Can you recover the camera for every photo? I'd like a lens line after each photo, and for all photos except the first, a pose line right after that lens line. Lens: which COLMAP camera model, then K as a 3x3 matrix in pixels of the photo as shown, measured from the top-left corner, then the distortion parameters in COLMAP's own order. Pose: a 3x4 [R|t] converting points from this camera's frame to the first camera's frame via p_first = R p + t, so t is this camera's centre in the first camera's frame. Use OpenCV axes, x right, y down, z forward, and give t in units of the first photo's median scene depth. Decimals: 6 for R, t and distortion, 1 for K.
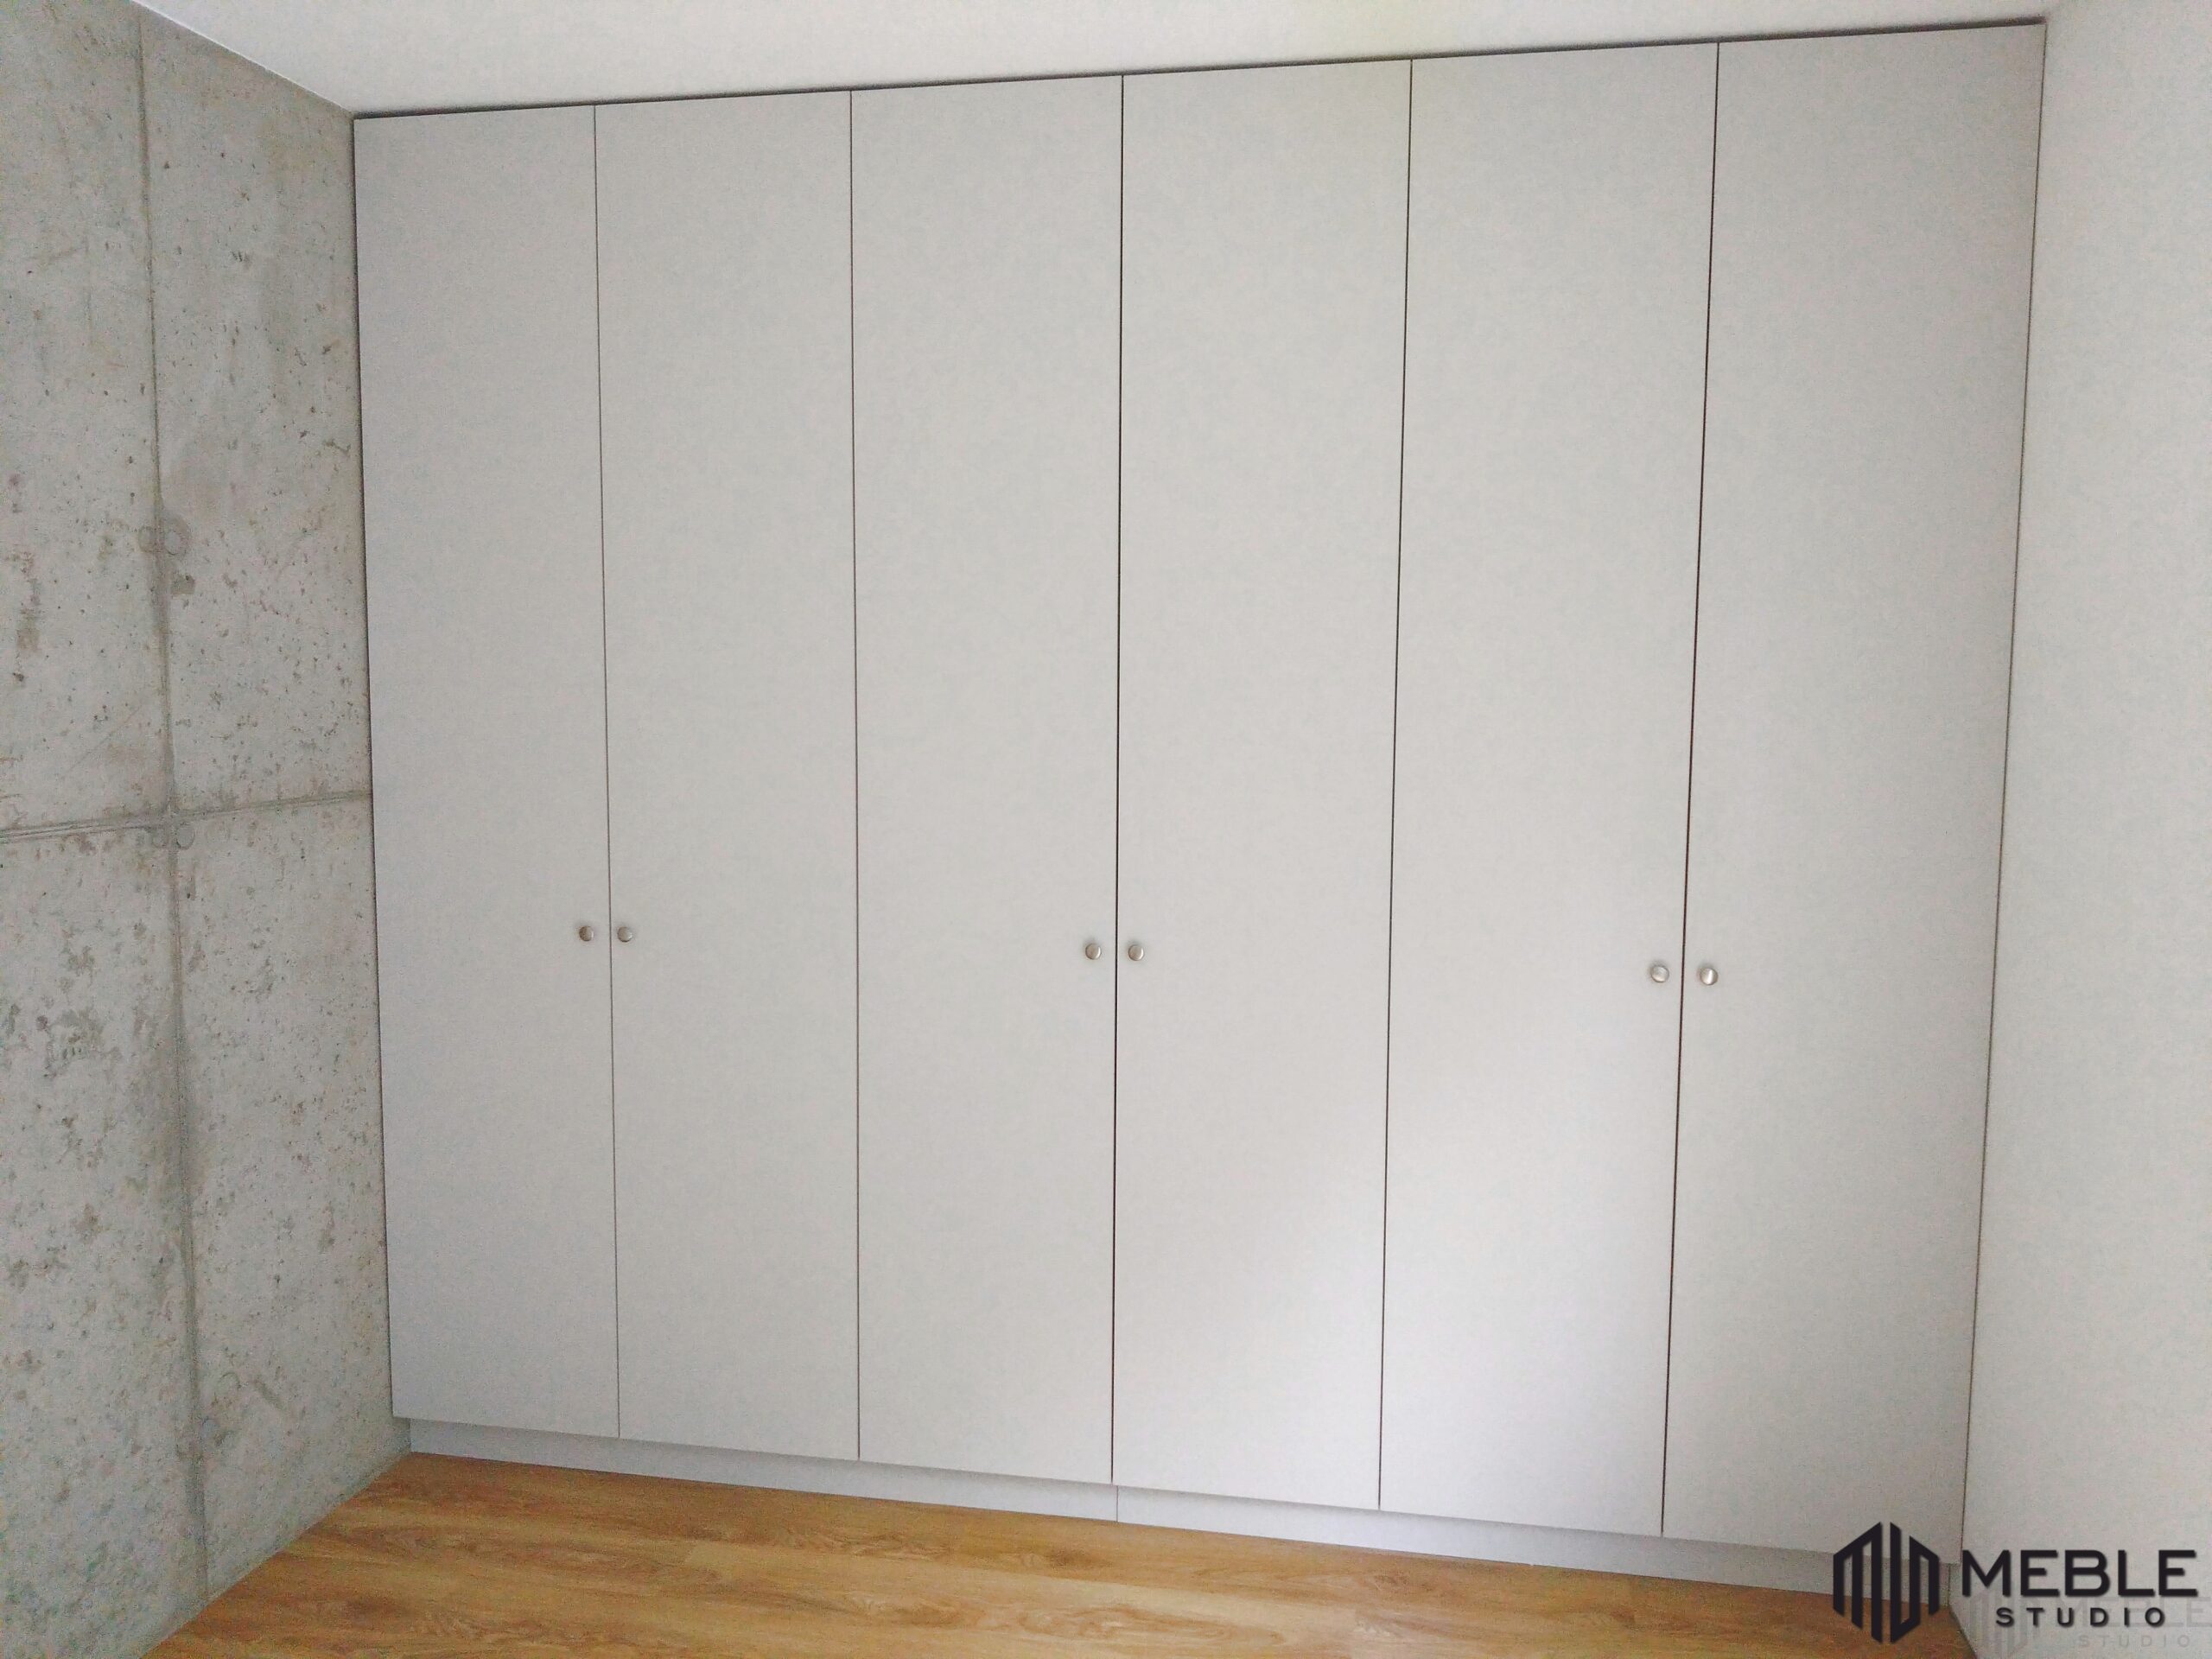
lens RADIAL K [[1769.7, 0, 1106.0], [0, 1769.7, 829.5], [0, 0, 1]] dist [-0.011249, 0.002095]
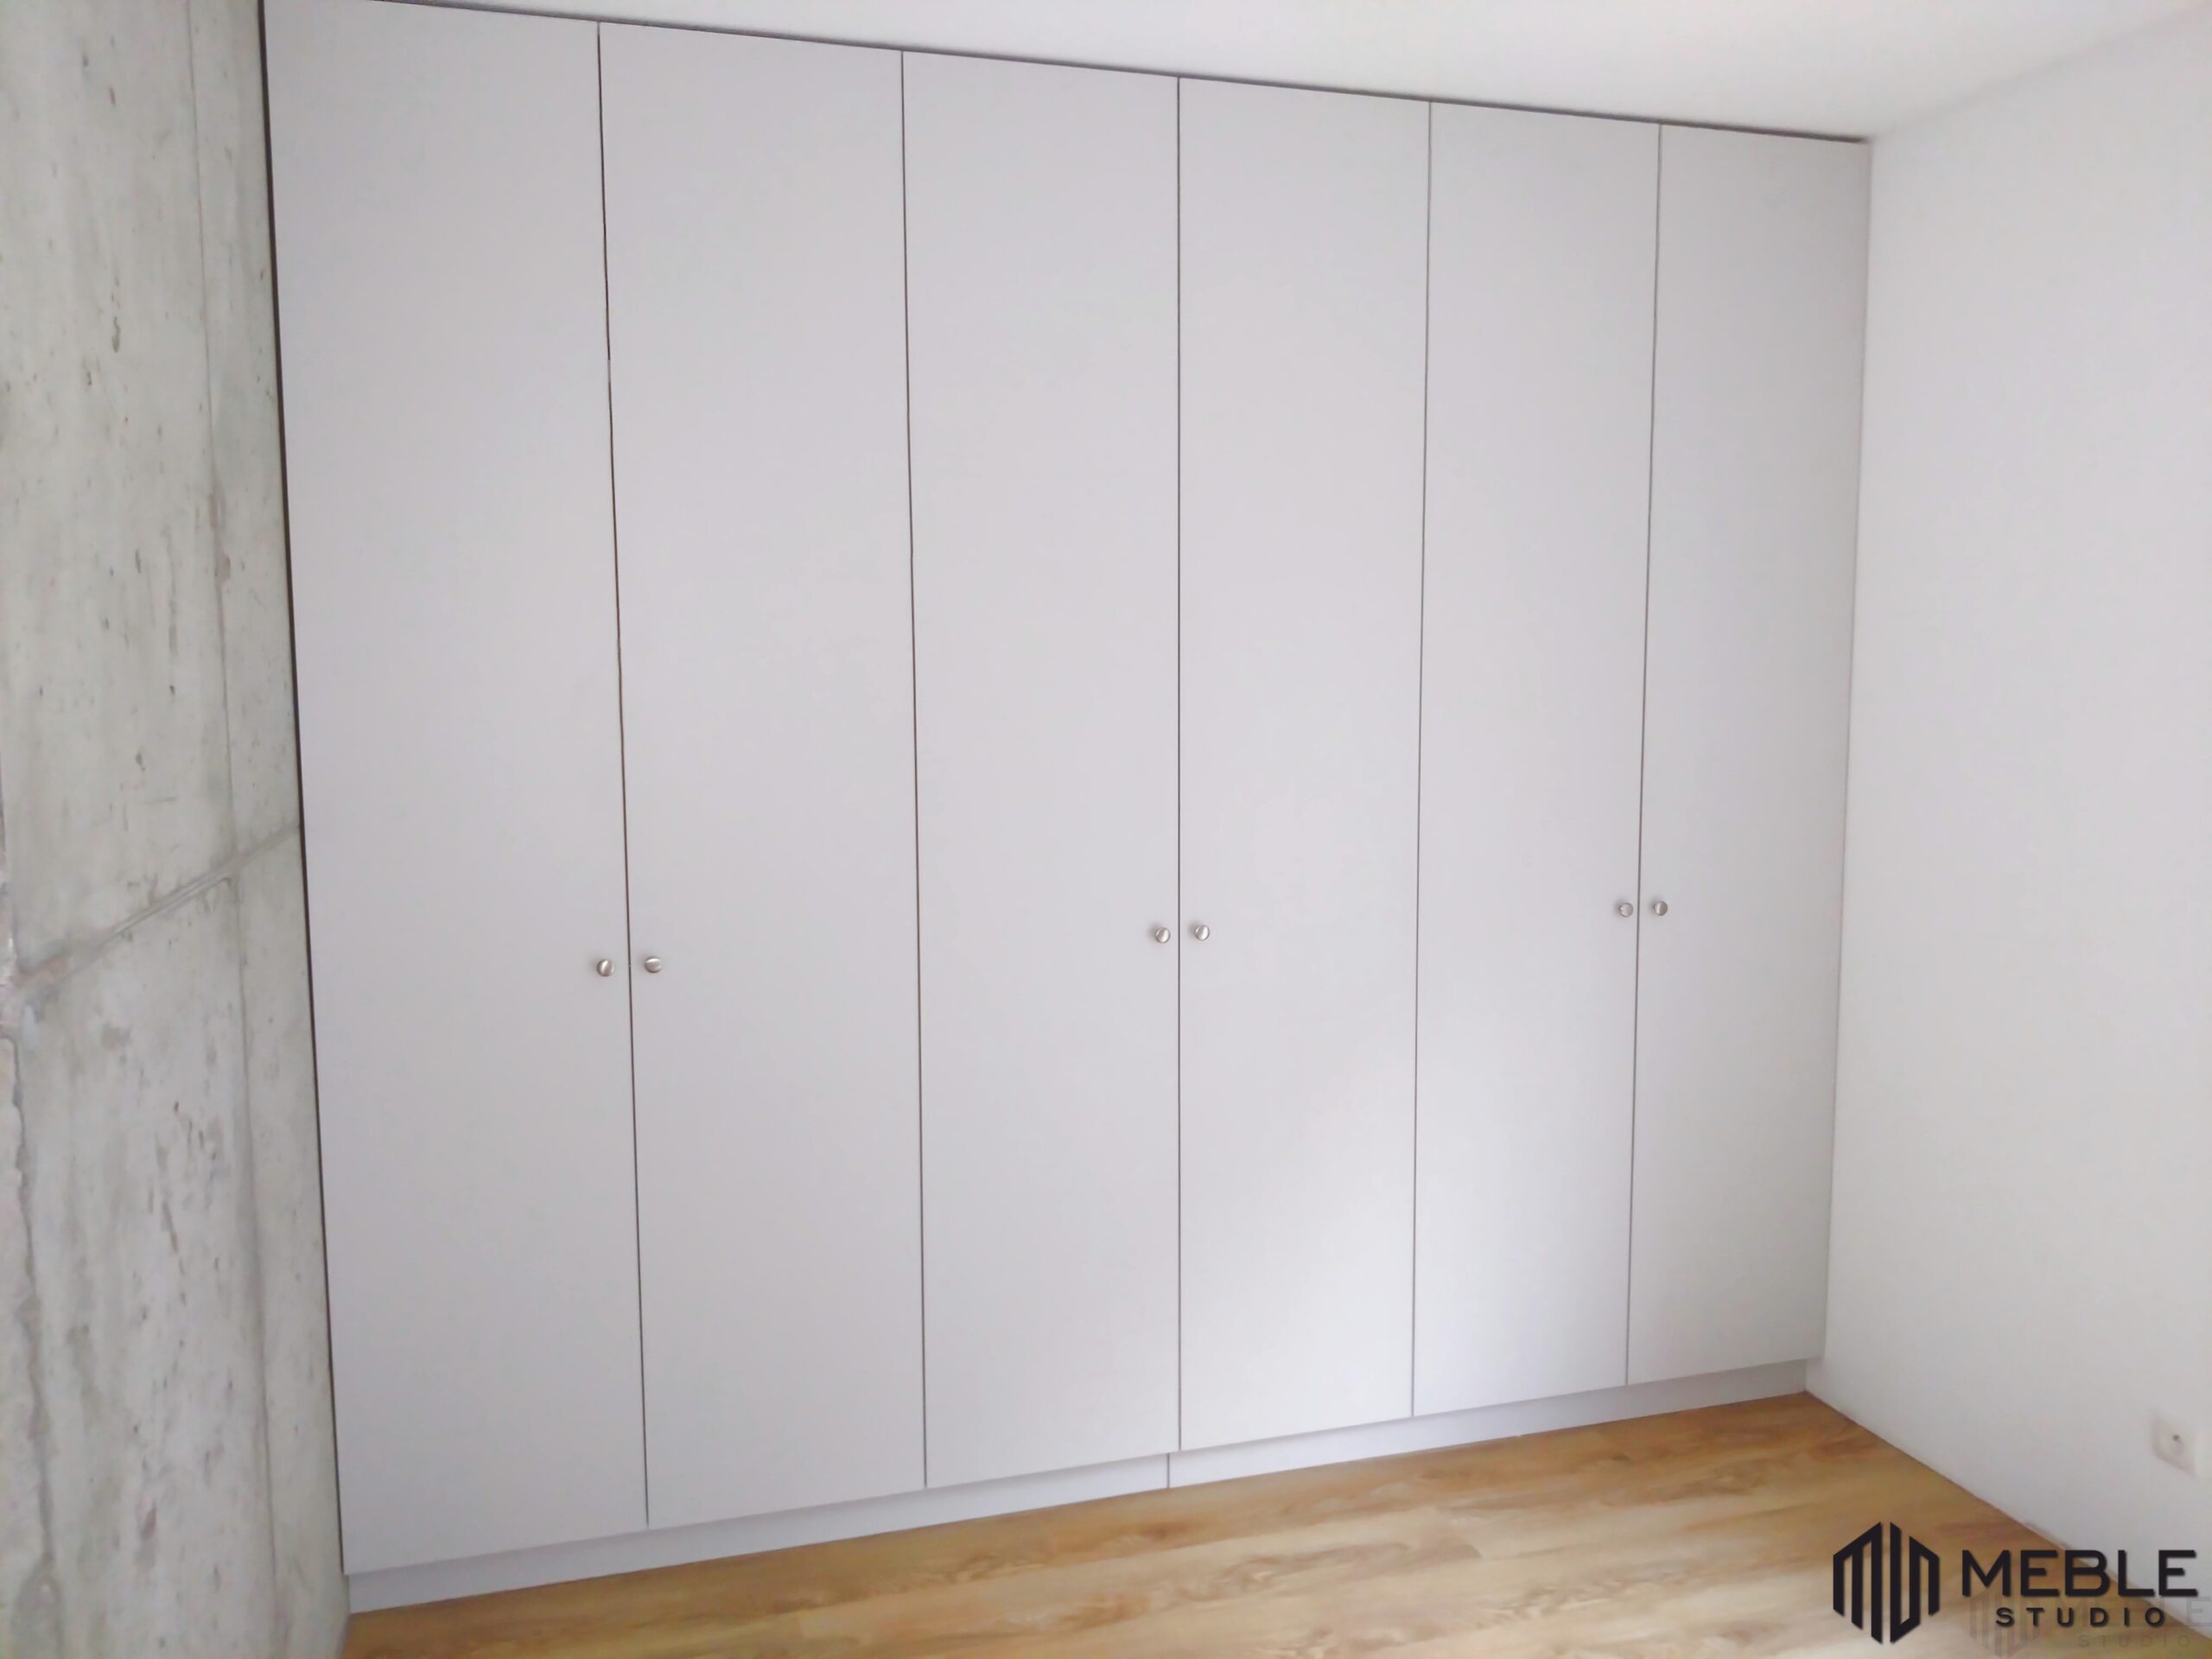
lens RADIAL K [[1769.7, 0, 1106.0], [0, 1769.7, 829.5], [0, 0, 1]] dist [-0.011249, 0.002095]
pose [[0.879311, -0.059012, 0.472578, -0.521194], [0.053198, 0.998254, 0.025670, -0.020414], [-0.473268, 0.002568, 0.880915, 0.117404]]
